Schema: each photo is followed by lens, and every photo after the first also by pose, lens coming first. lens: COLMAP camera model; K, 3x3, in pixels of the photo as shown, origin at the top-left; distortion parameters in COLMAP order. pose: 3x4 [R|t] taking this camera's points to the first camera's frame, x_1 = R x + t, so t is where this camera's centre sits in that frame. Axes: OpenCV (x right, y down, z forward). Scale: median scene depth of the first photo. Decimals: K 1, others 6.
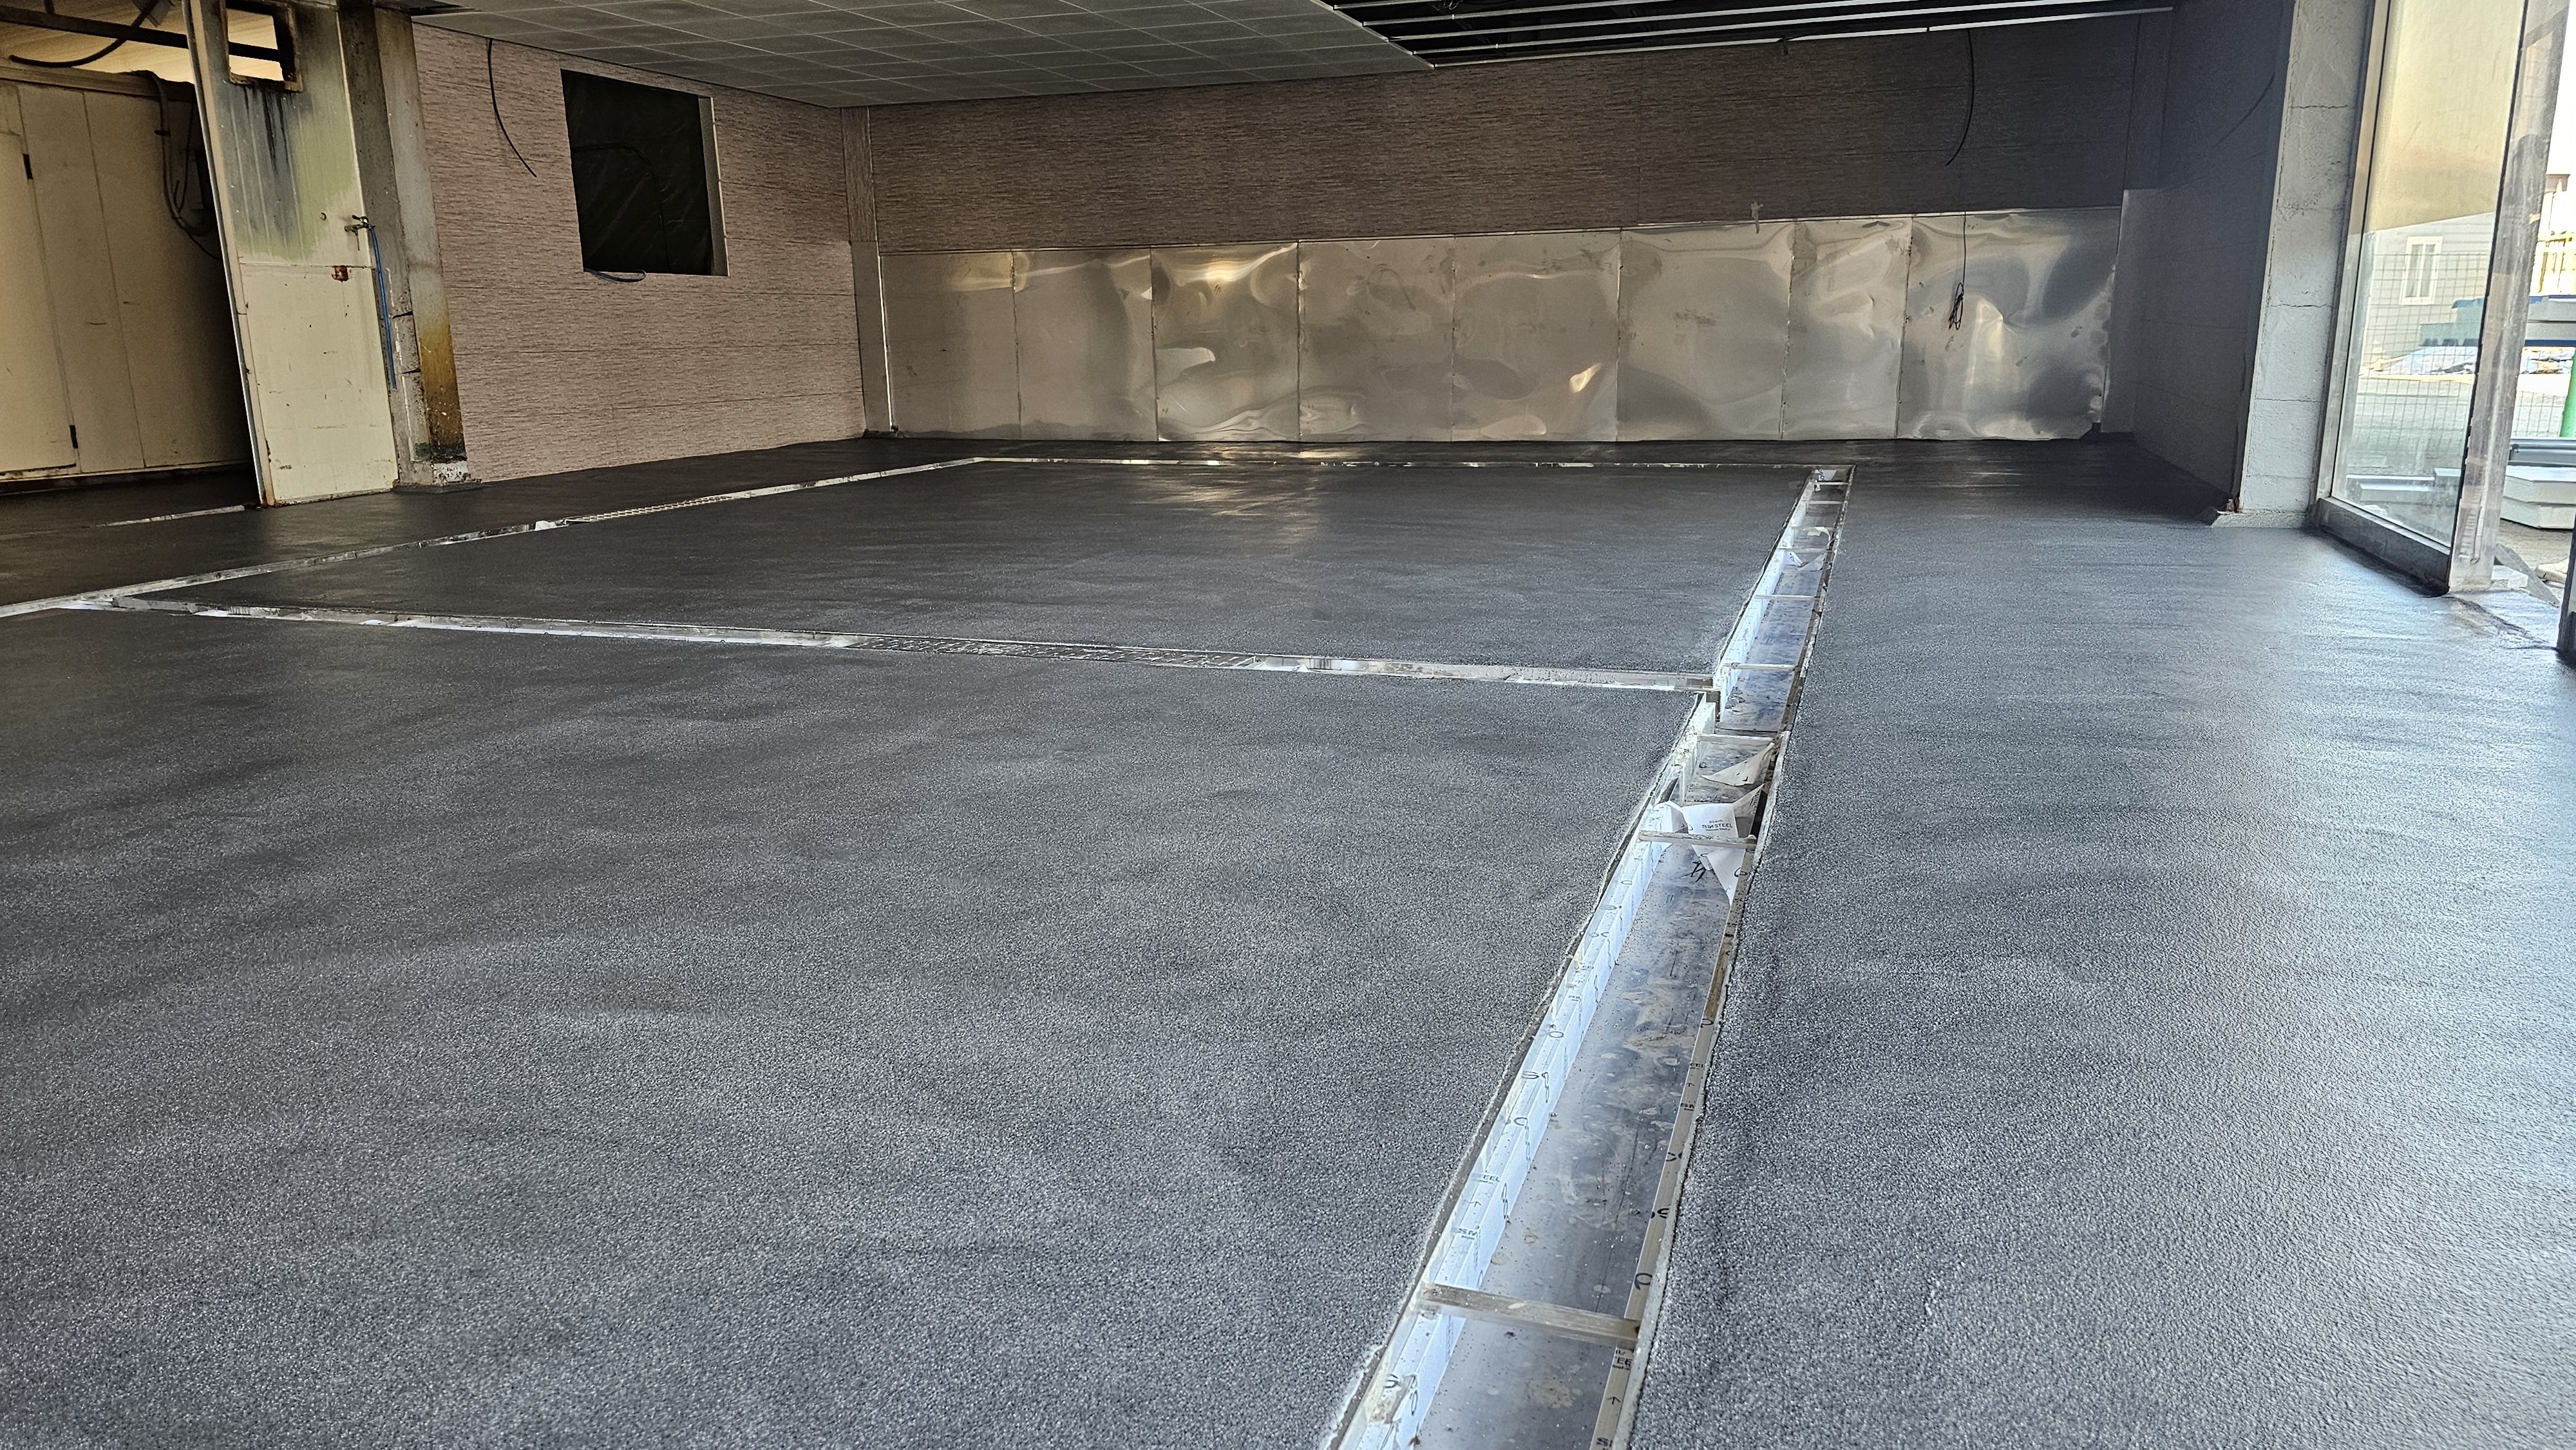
lens RADIAL K [[1674.9, 0, 1270.0], [0, 1674.9, 709.8], [0, 0, 1]] dist [0.093959, -0.097876]
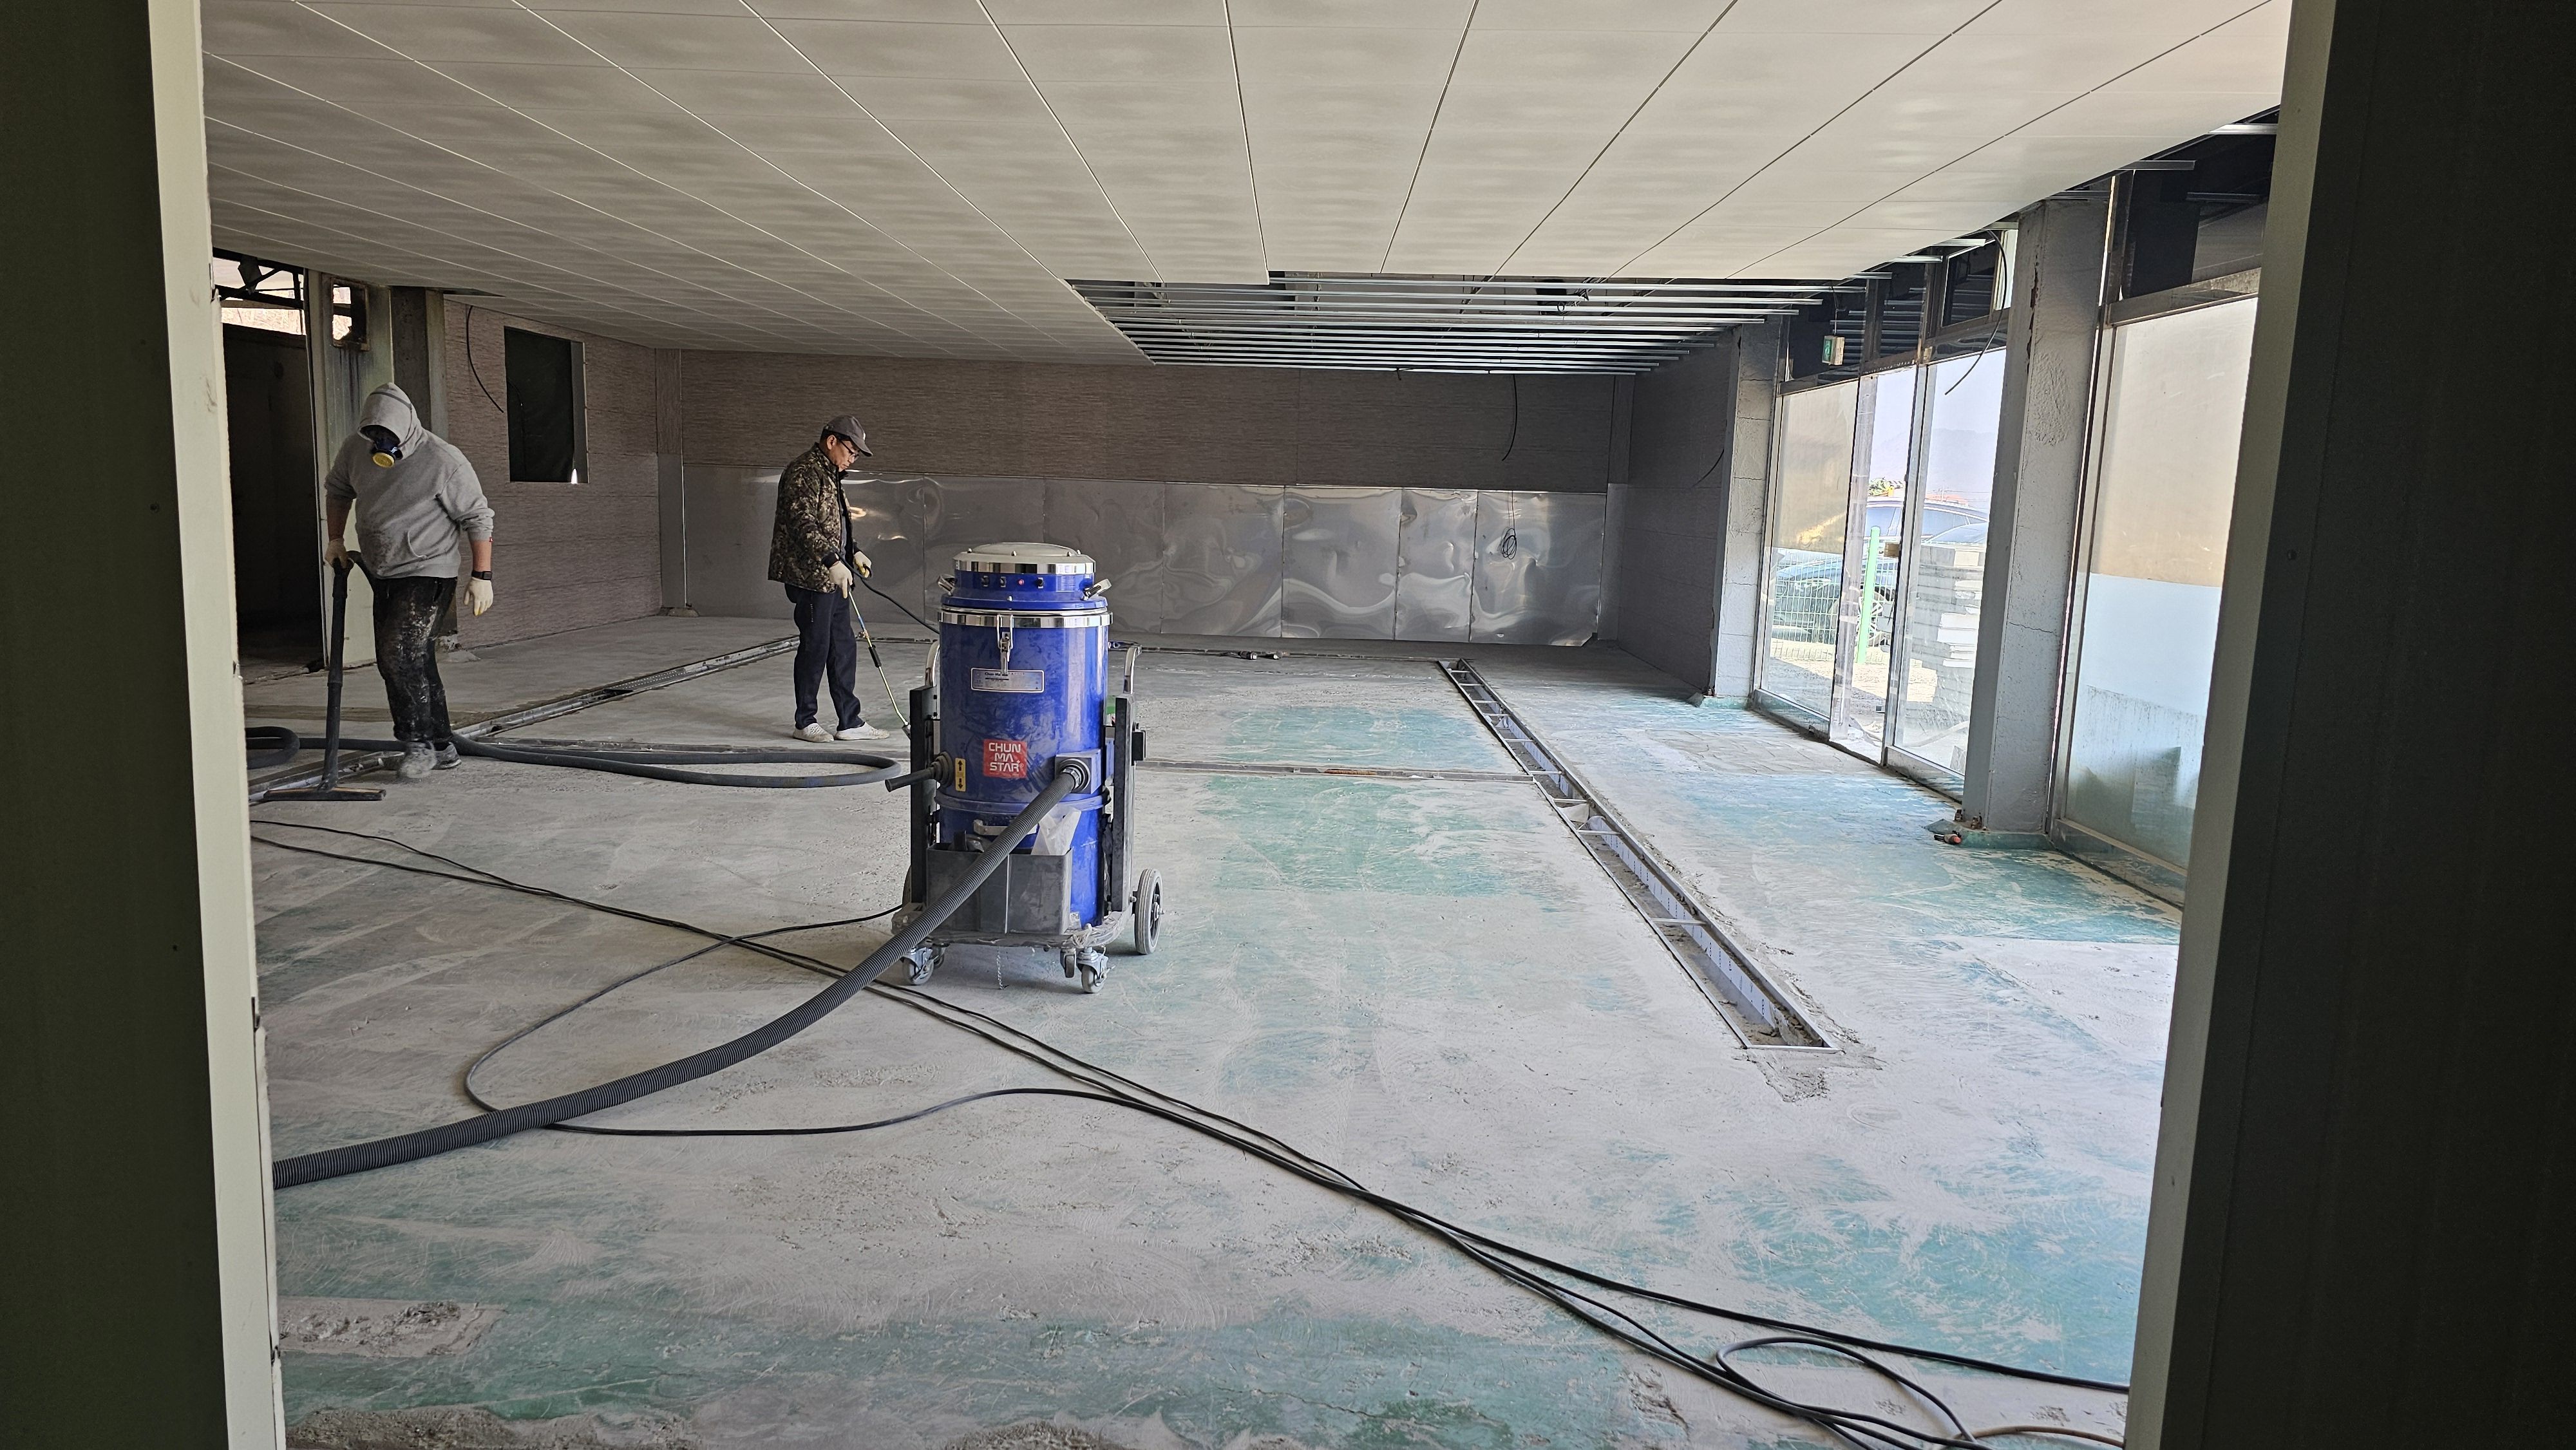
lens RADIAL K [[1674.9, 0, 1270.0], [0, 1674.9, 709.8], [0, 0, 1]] dist [0.093959, -0.097876]
pose [[0.946397, 0.007134, 0.322926, -0.316462], [0.023863, 0.995480, -0.091929, 0.034424], [-0.322122, 0.094707, 0.941949, -0.358984]]
